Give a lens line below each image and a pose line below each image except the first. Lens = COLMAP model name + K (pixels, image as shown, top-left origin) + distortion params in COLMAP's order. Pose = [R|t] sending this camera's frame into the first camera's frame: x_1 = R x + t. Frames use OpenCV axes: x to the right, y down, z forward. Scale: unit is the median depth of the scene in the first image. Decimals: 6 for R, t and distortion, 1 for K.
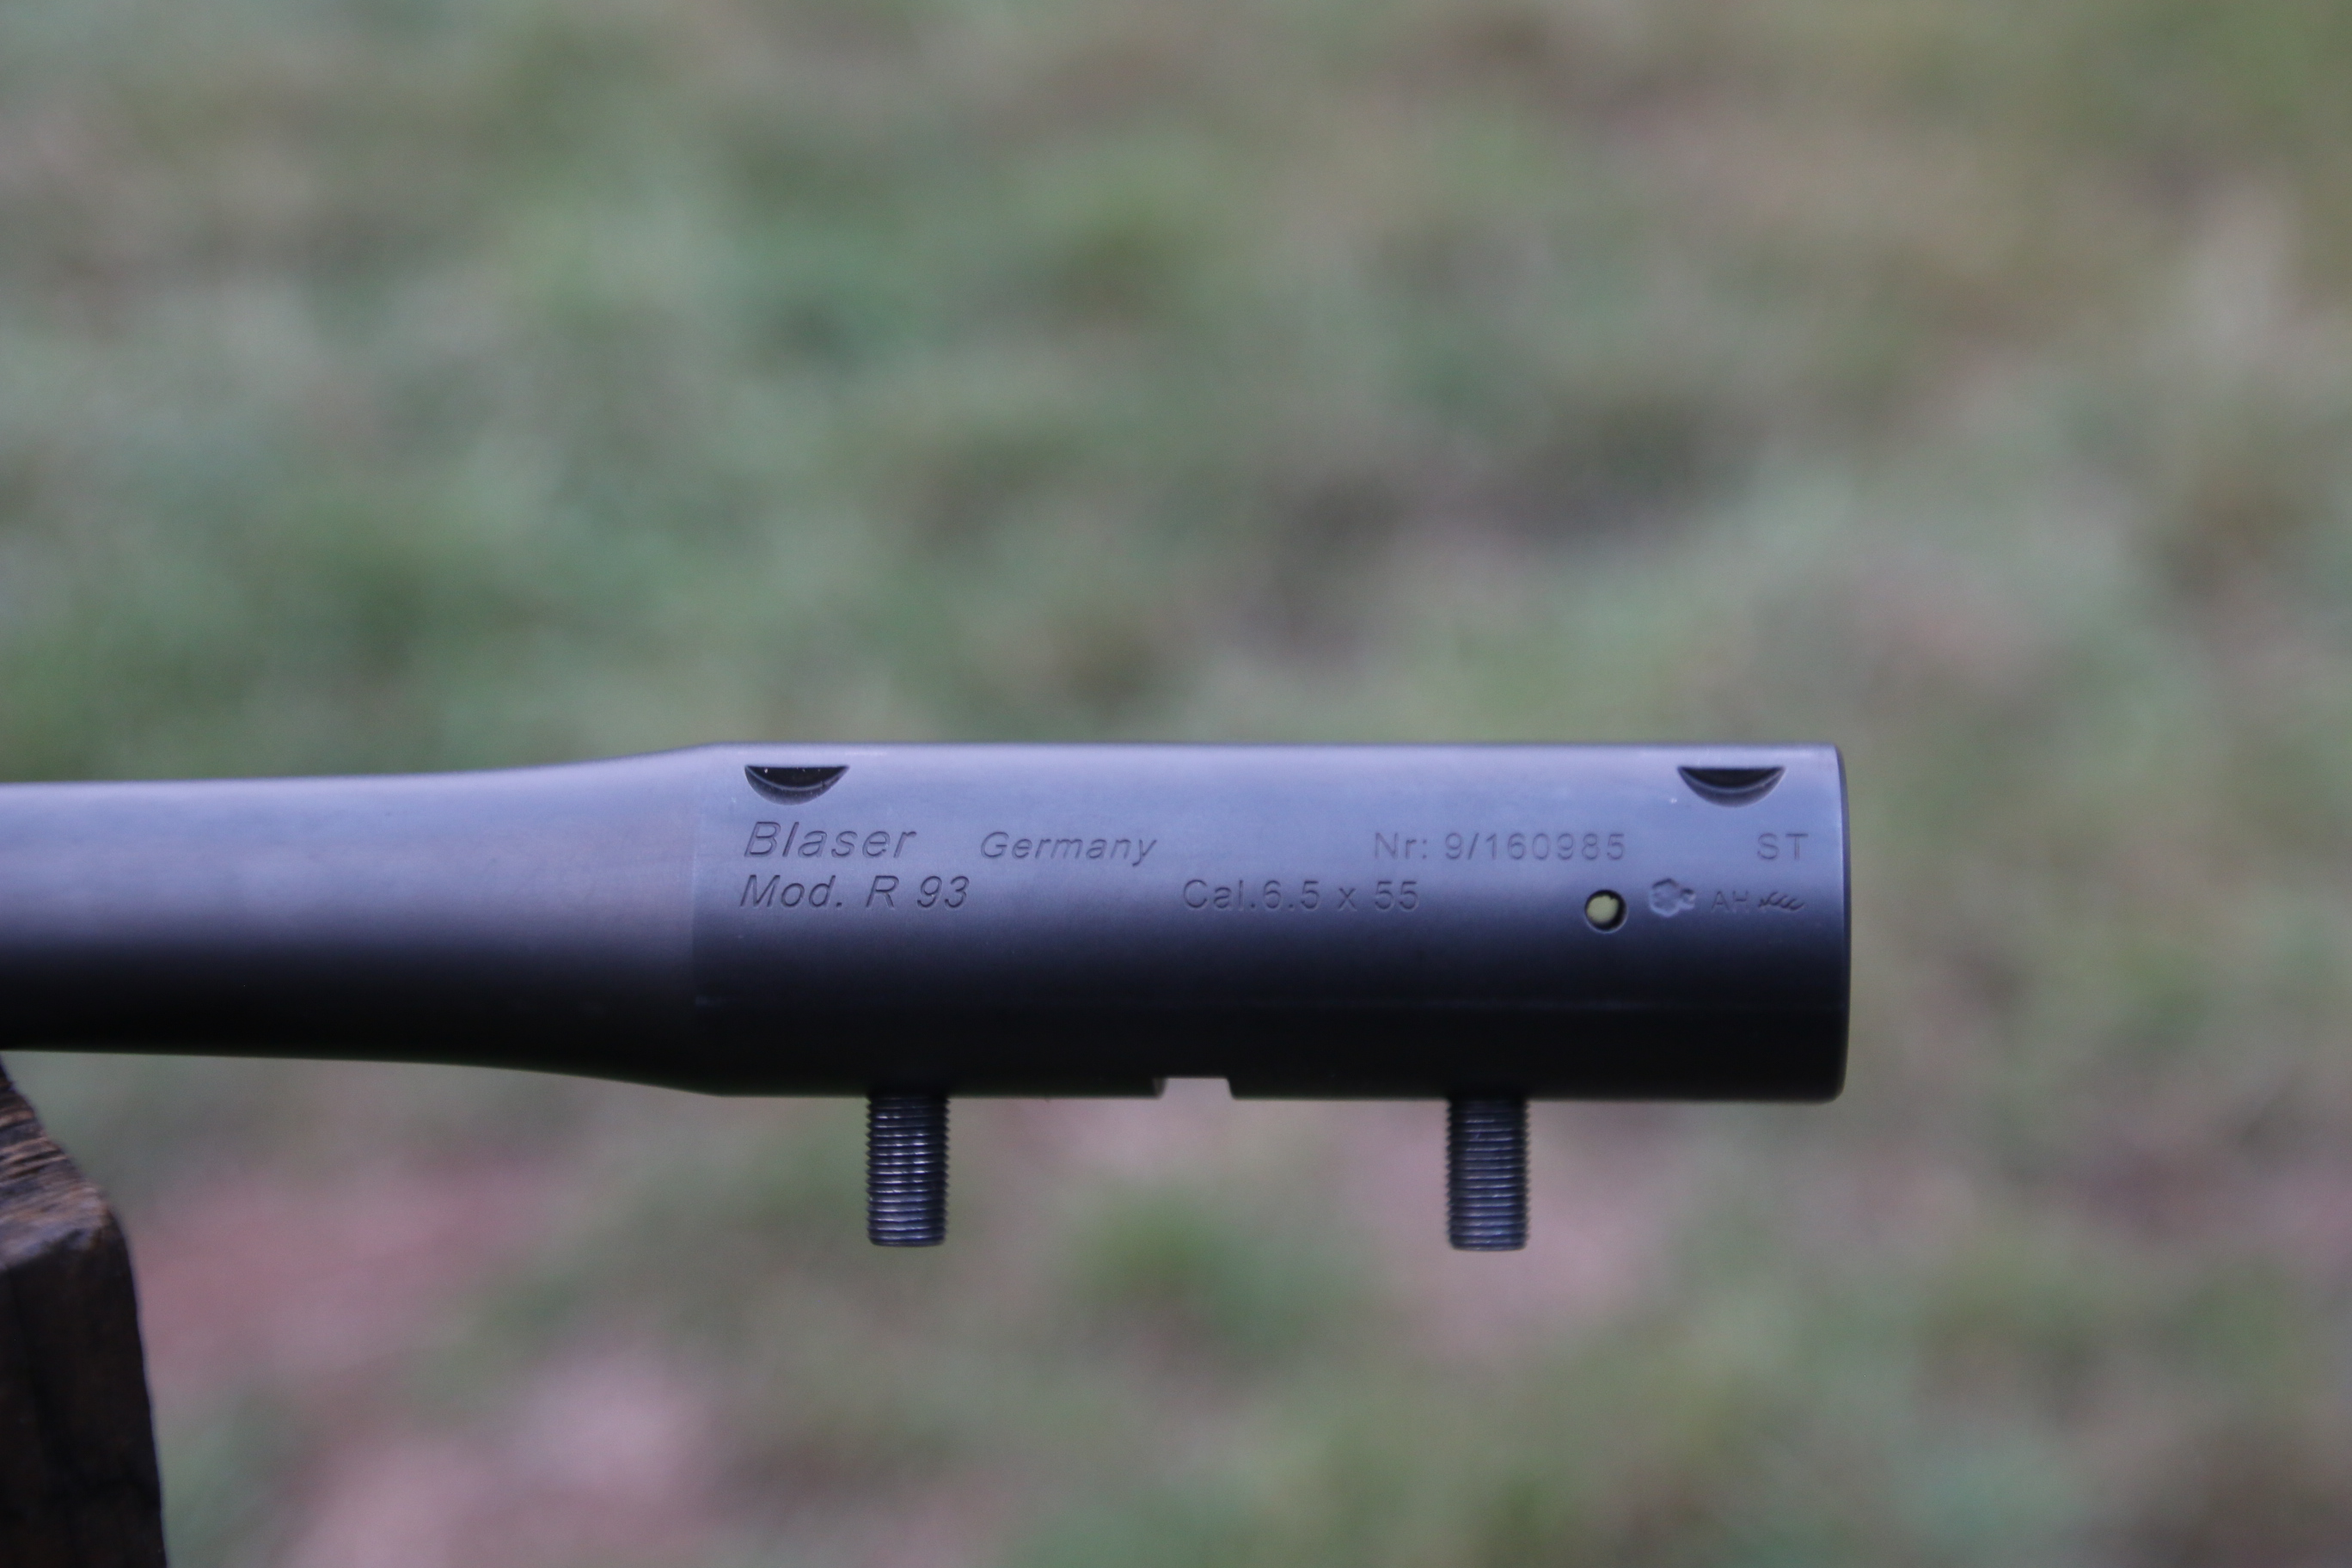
lens RADIAL K [[4845.3, 0, 1202.3], [0, 4845.3, 737.8], [0, 0, 1]] dist [0.603261, 0.000000]
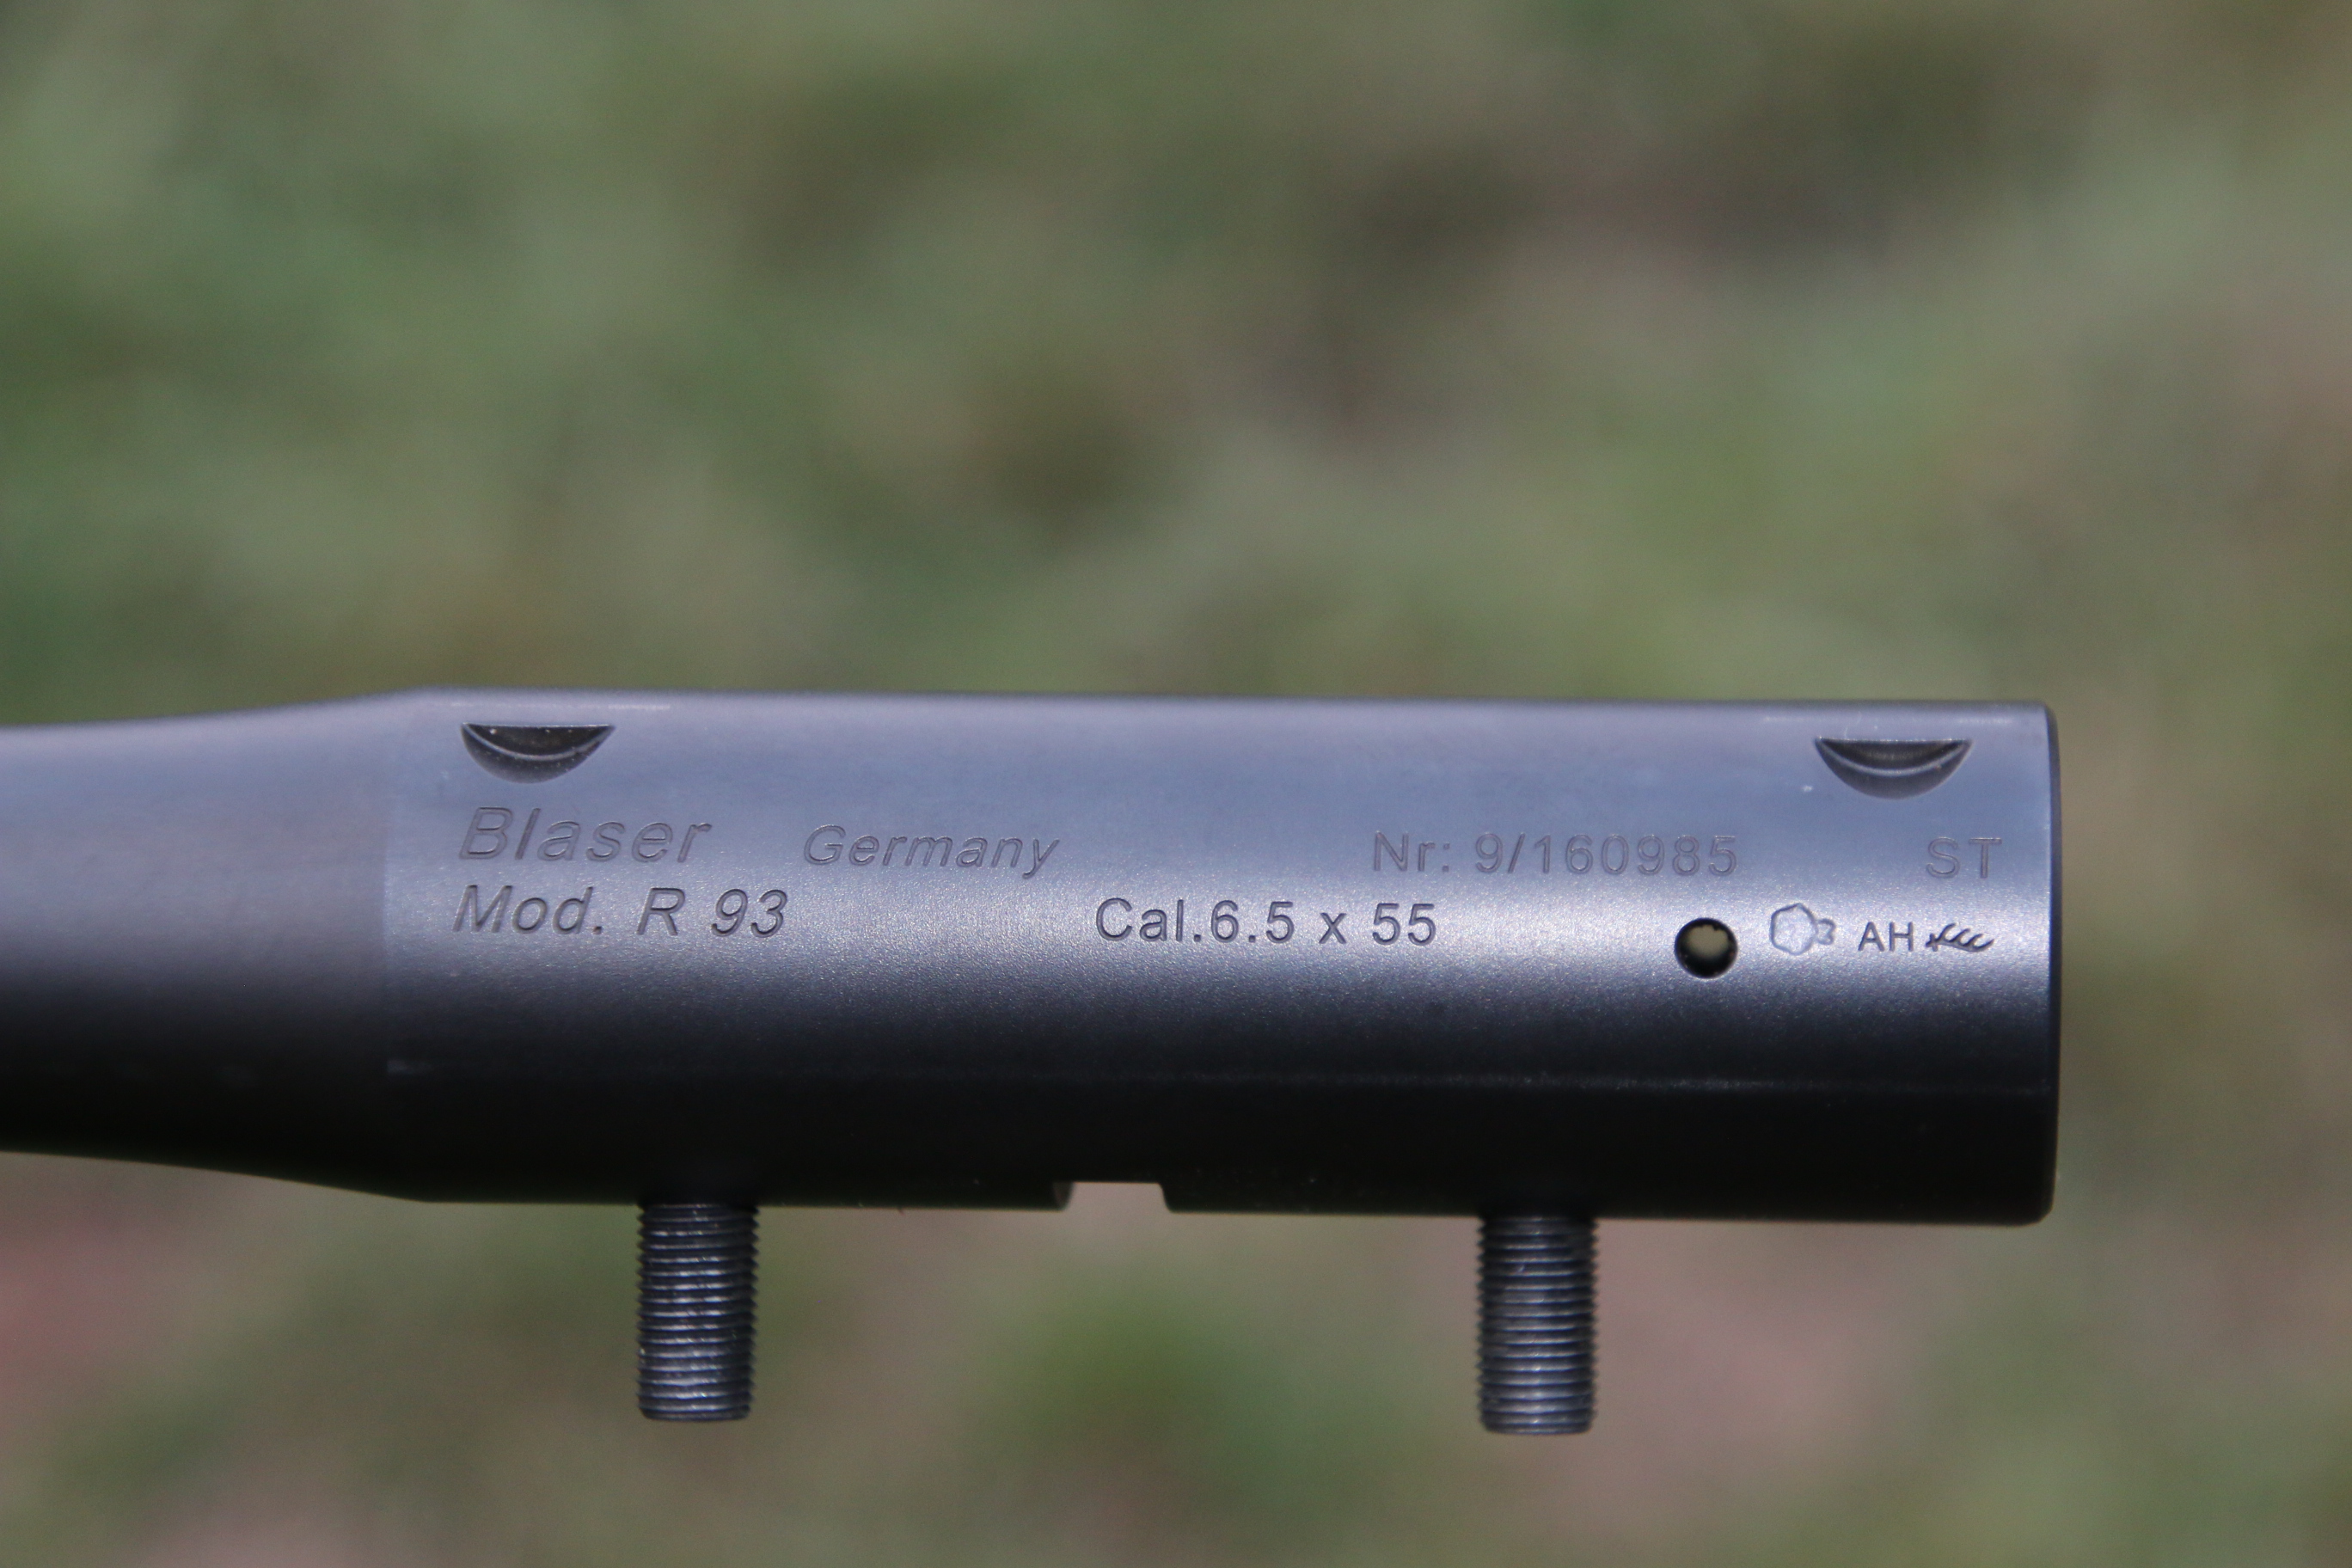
lens RADIAL K [[7854.4, 0, 1181.7], [0, 7854.4, 778.1], [0, 0, 1]] dist [1.125001, 0.000000]
pose [[0.999954, 0.007313, -0.006276, 0.014710], [-0.007094, 0.999391, 0.034174, -0.025718], [0.006523, -0.034128, 0.999396, -0.117549]]
